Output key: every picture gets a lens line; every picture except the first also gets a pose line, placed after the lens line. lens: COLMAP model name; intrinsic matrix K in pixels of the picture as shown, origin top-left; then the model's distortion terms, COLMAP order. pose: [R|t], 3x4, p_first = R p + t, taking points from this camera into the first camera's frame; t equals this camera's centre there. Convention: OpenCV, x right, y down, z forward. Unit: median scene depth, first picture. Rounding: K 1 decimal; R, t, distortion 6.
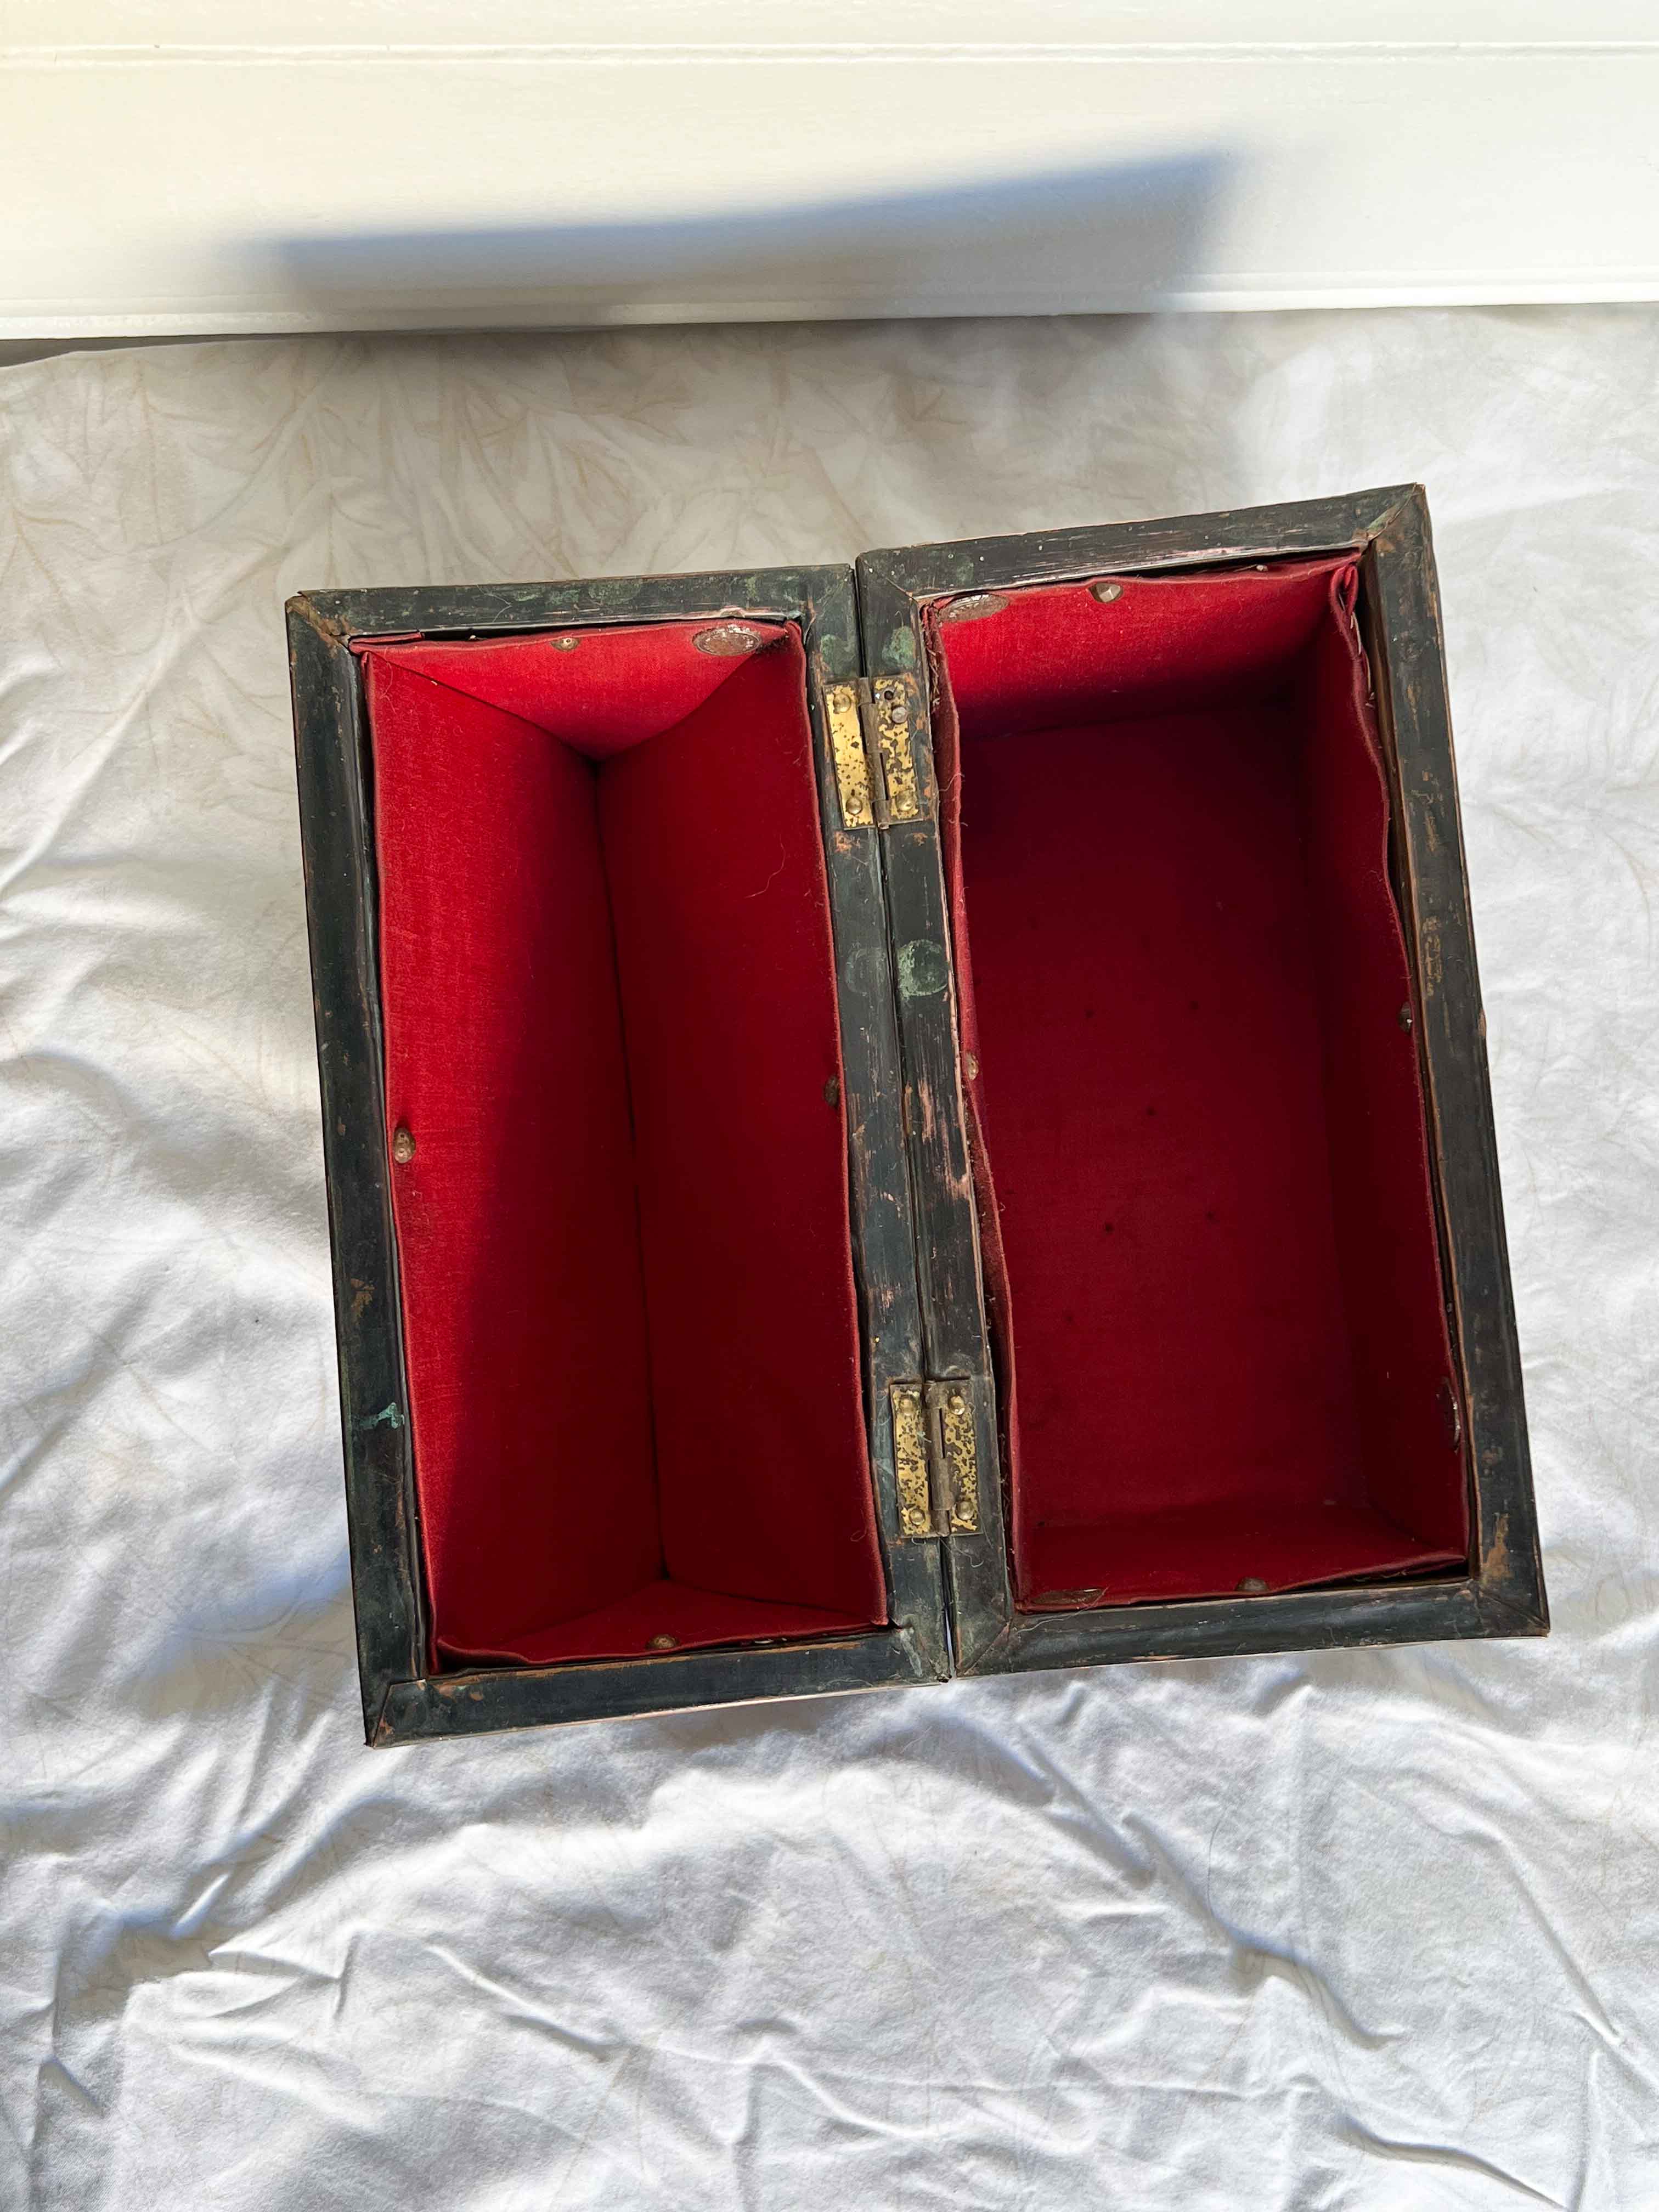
lens RADIAL K [[2253.1, 0, 827.4], [0, 2253.1, 1110.4], [0, 0, 1]] dist [0.196329, -0.740051]
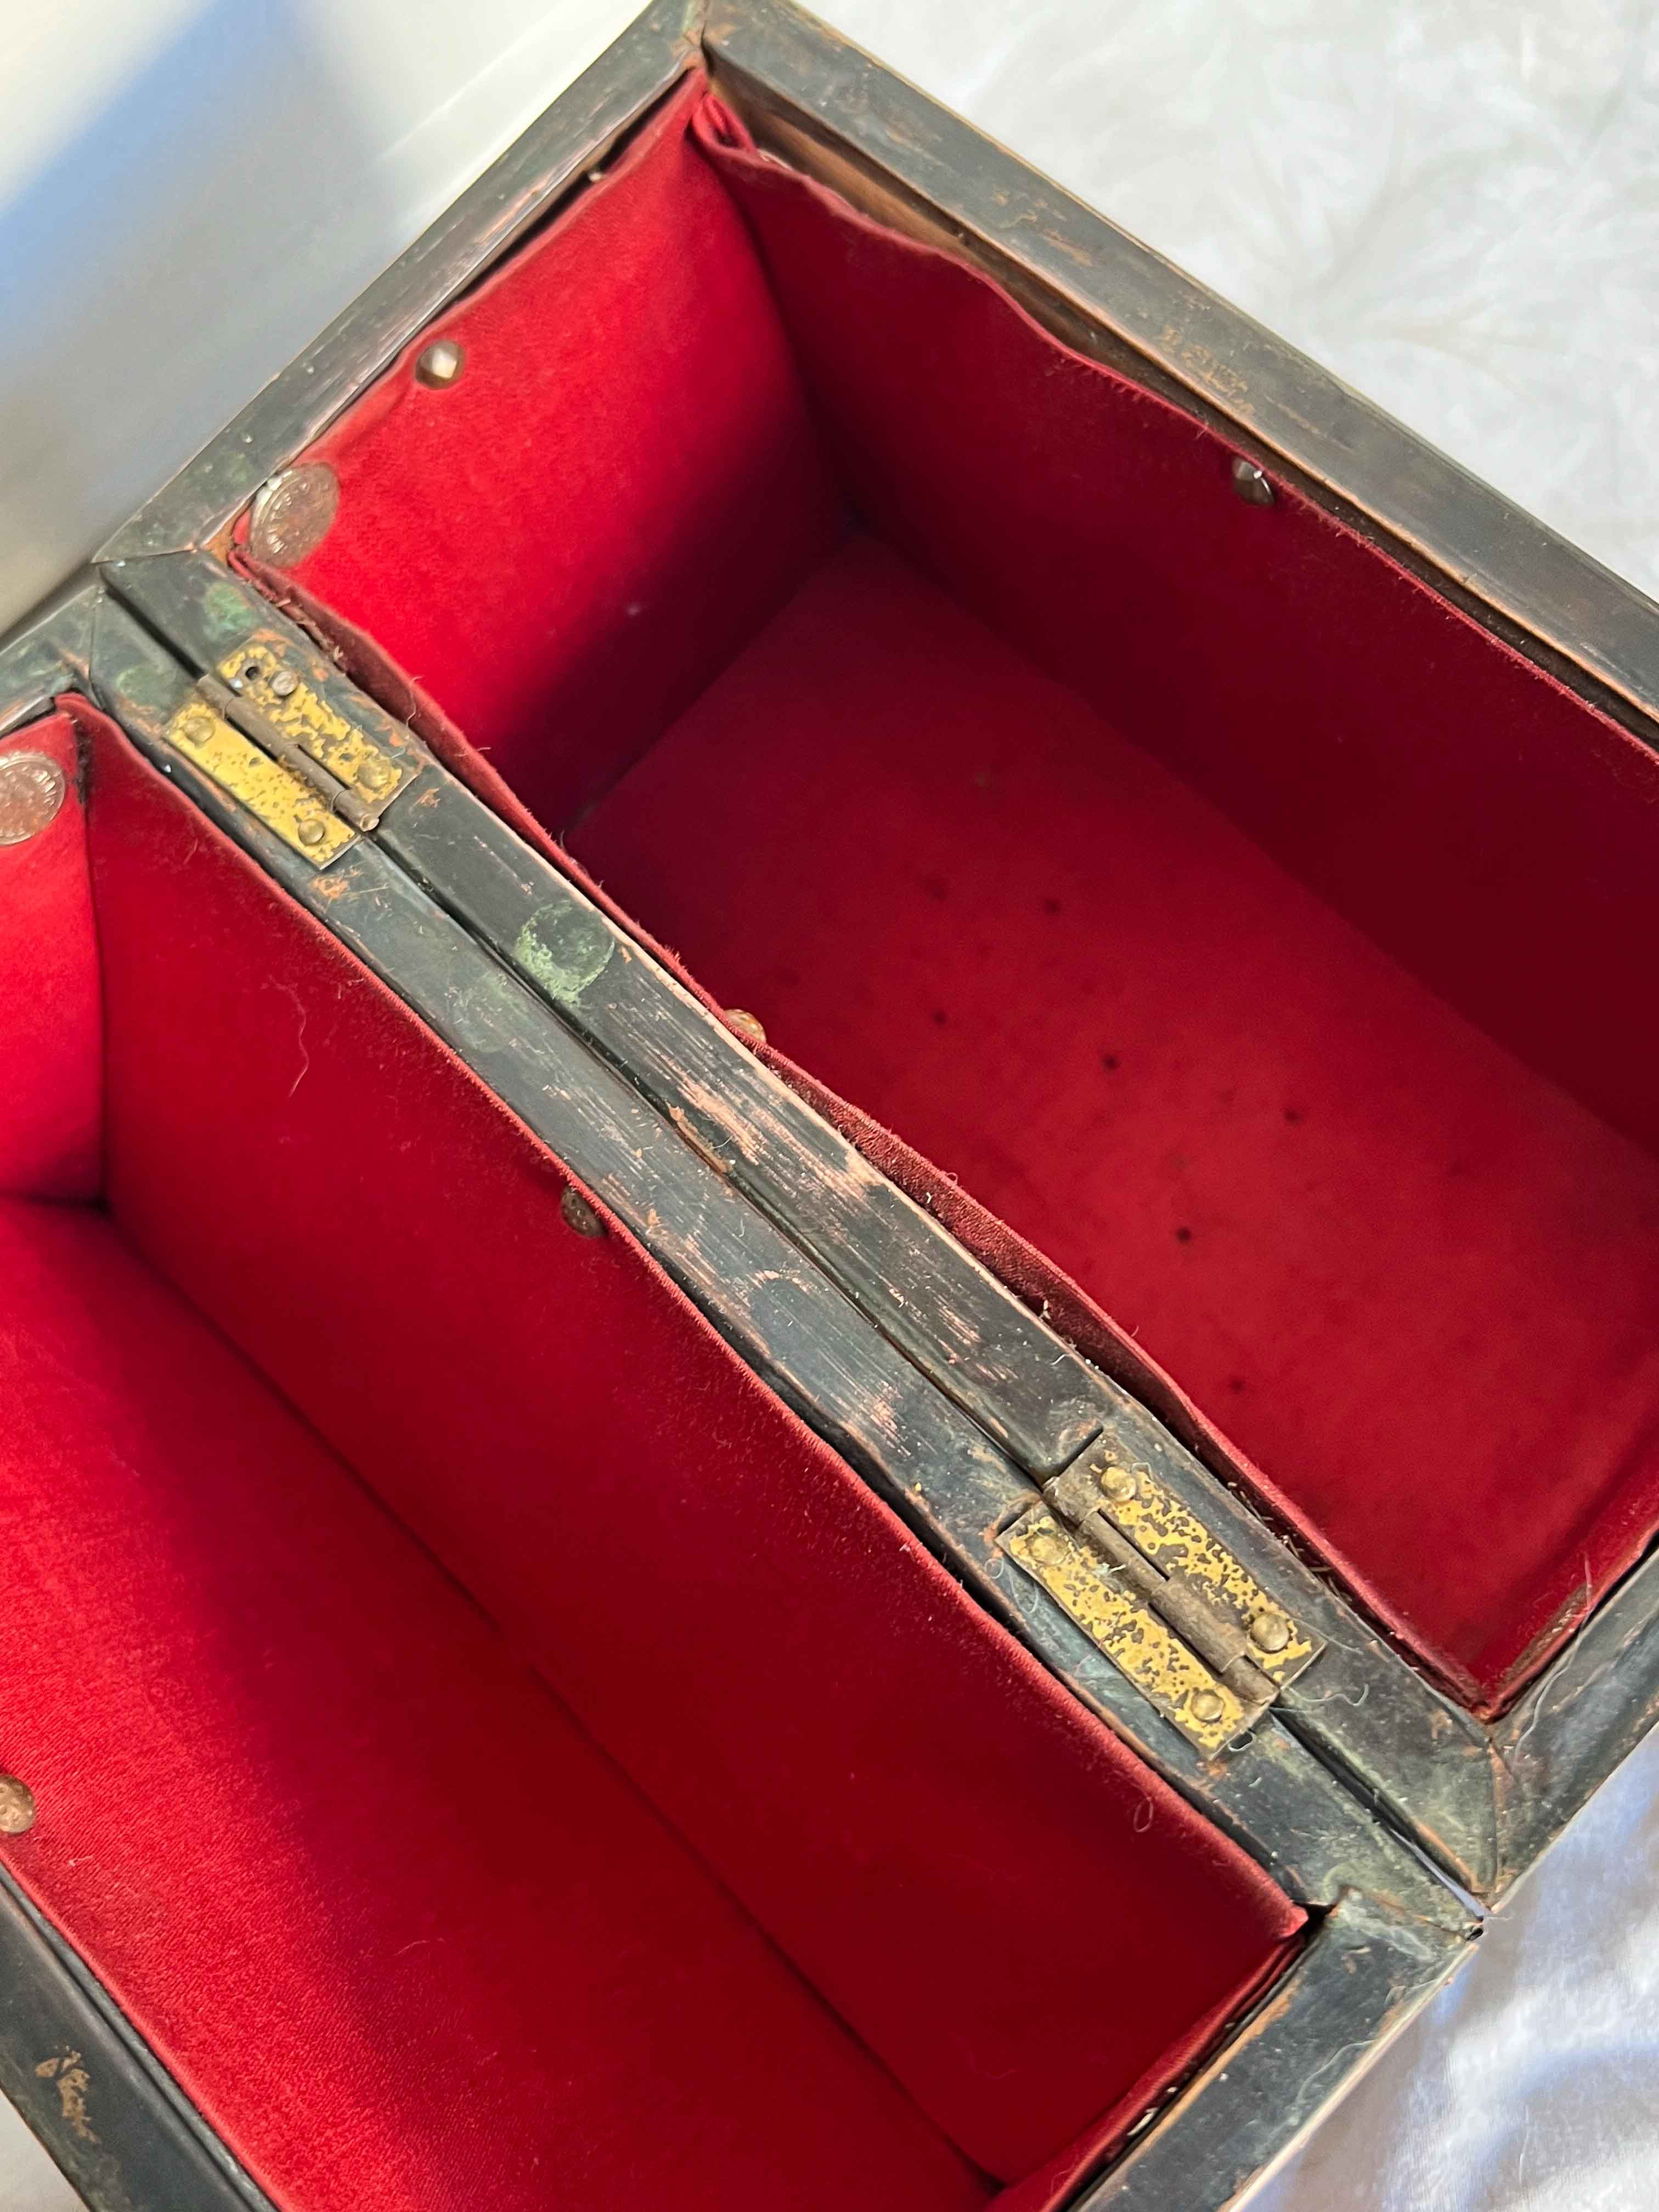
lens RADIAL K [[2247.8, 0, 827.2], [0, 2247.8, 1138.6], [0, 0, 1]] dist [0.113796, -0.421687]
pose [[0.764469, -0.638008, 0.092372, 0.009371], [0.635191, 0.720999, -0.276935, 0.172594], [0.110086, 0.270382, 0.956439, 0.477176]]
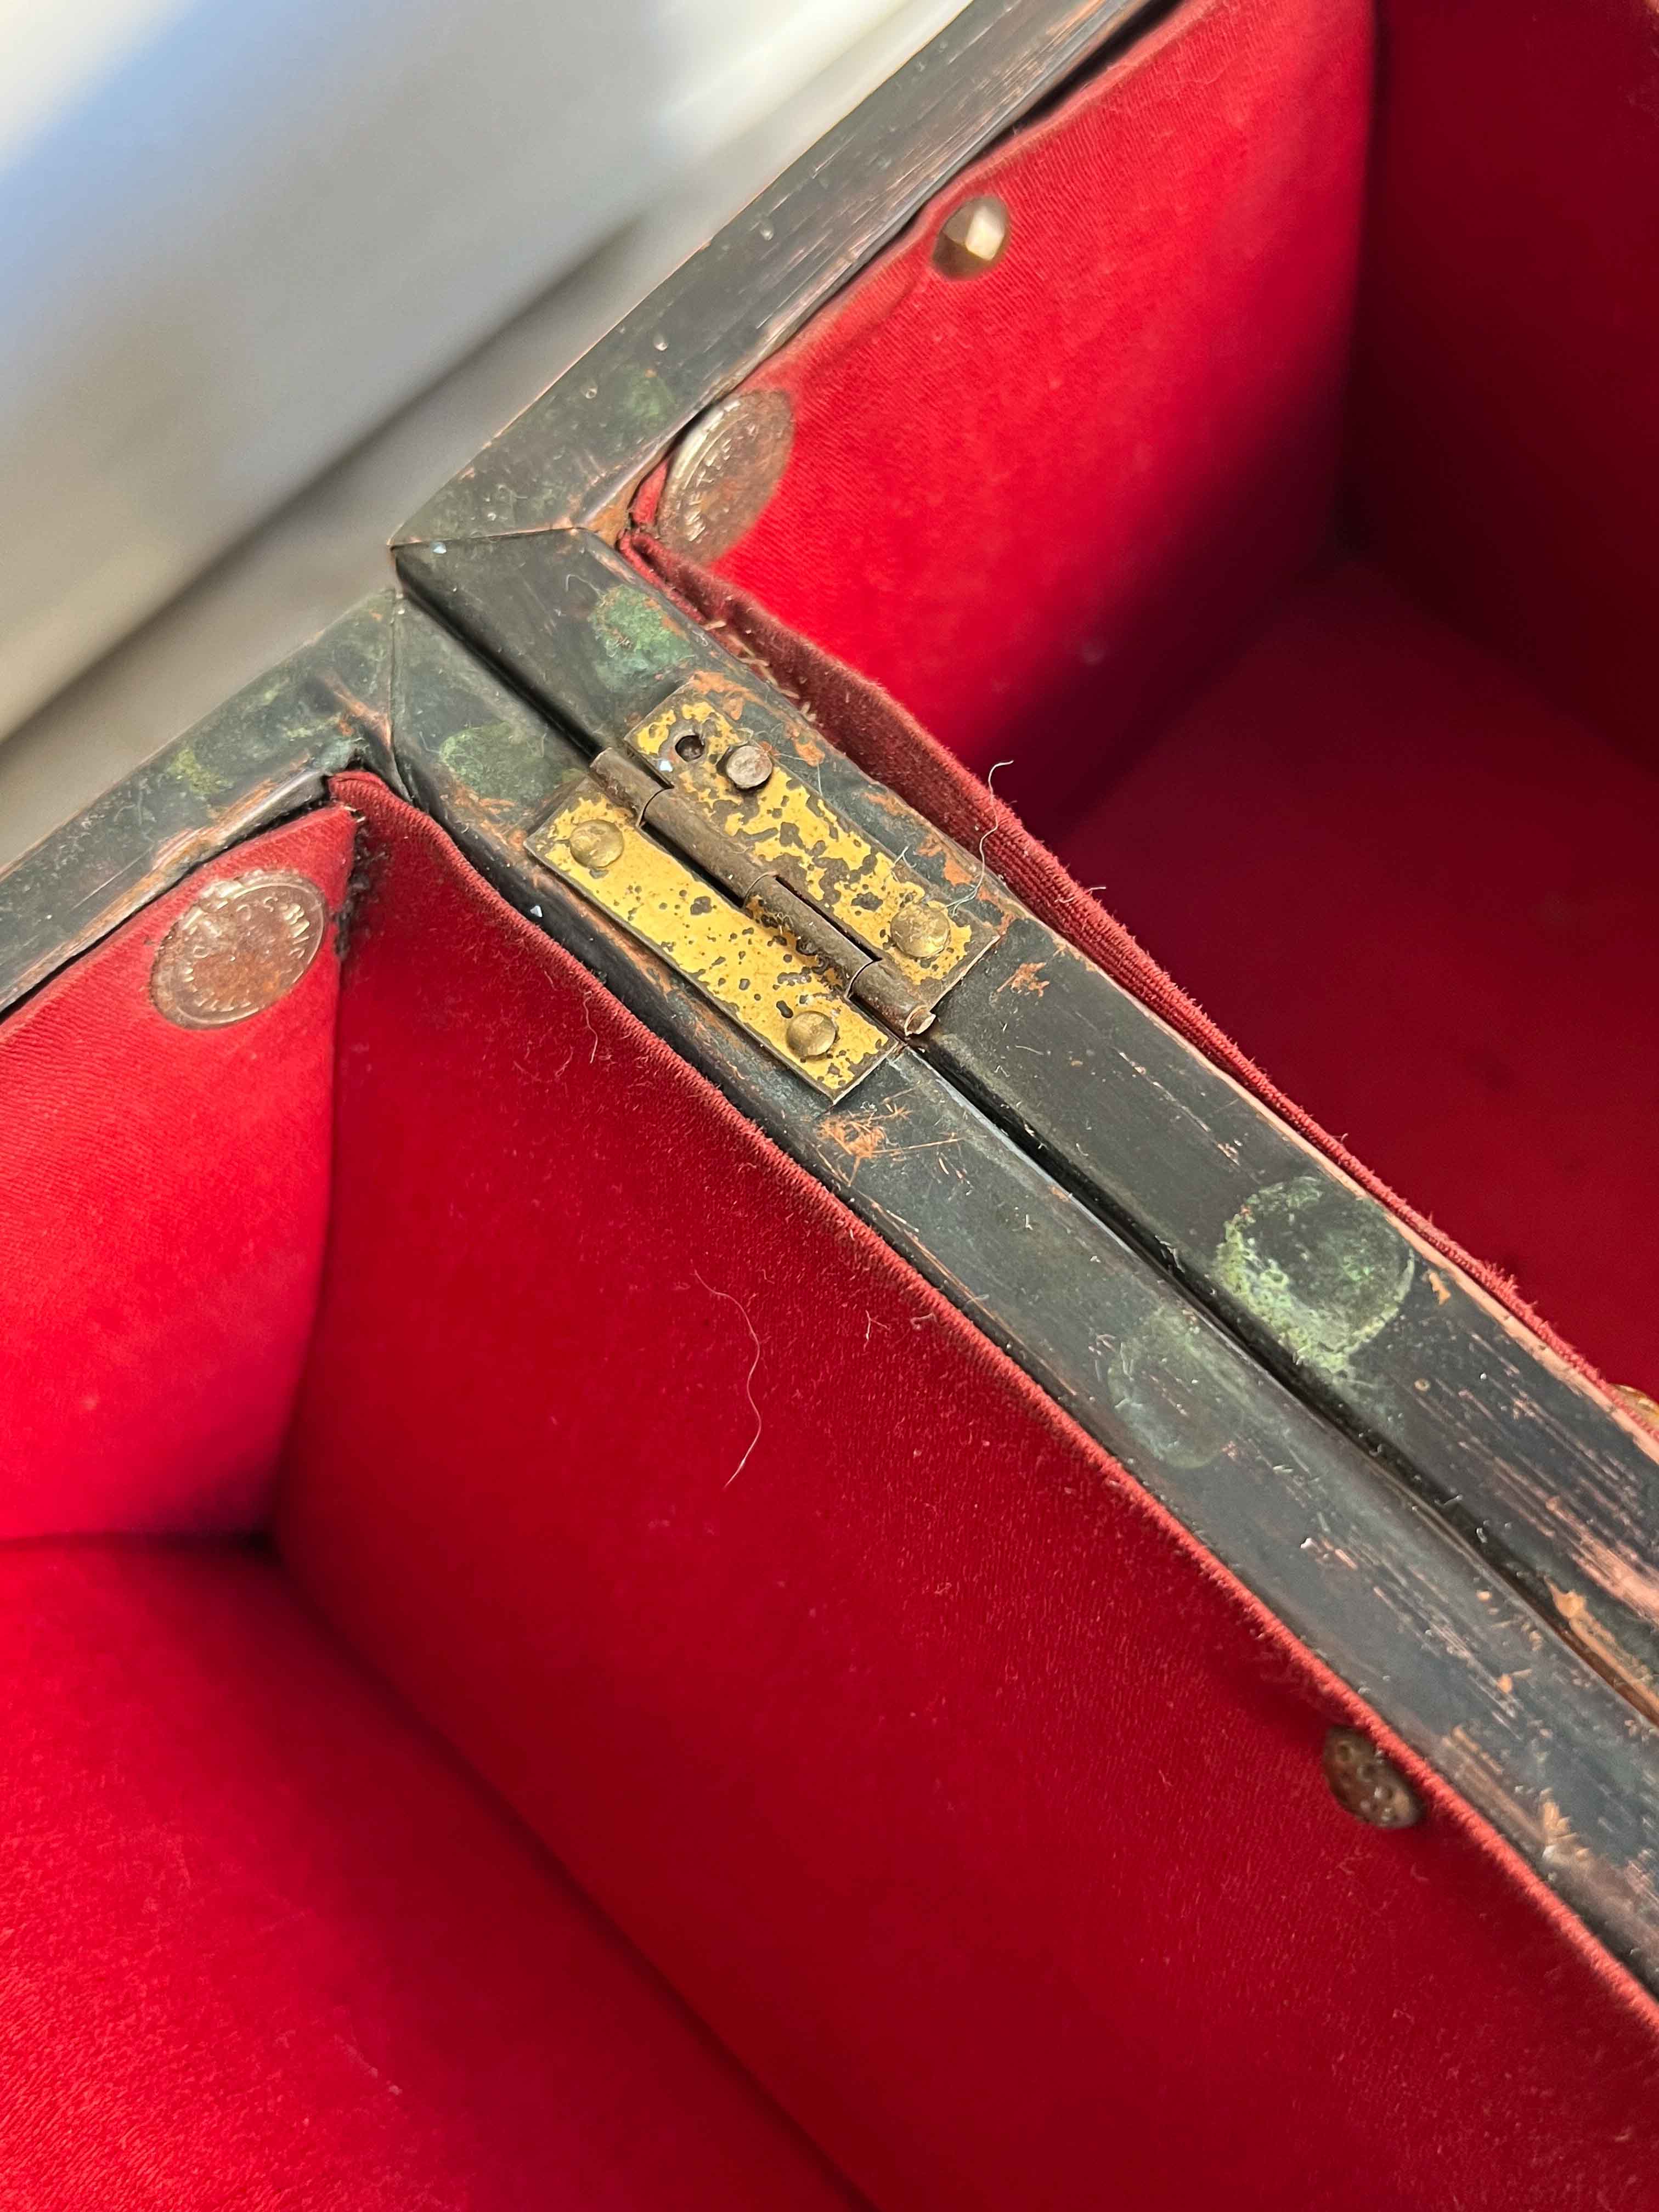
lens RADIAL K [[2253.1, 0, 827.4], [0, 2253.1, 1110.4], [0, 0, 1]] dist [0.196329, -0.740051]
pose [[0.772712, -0.617591, 0.146622, -0.041769], [0.631485, 0.724516, -0.276231, -0.034830], [0.064368, 0.306037, 0.949841, 0.696920]]
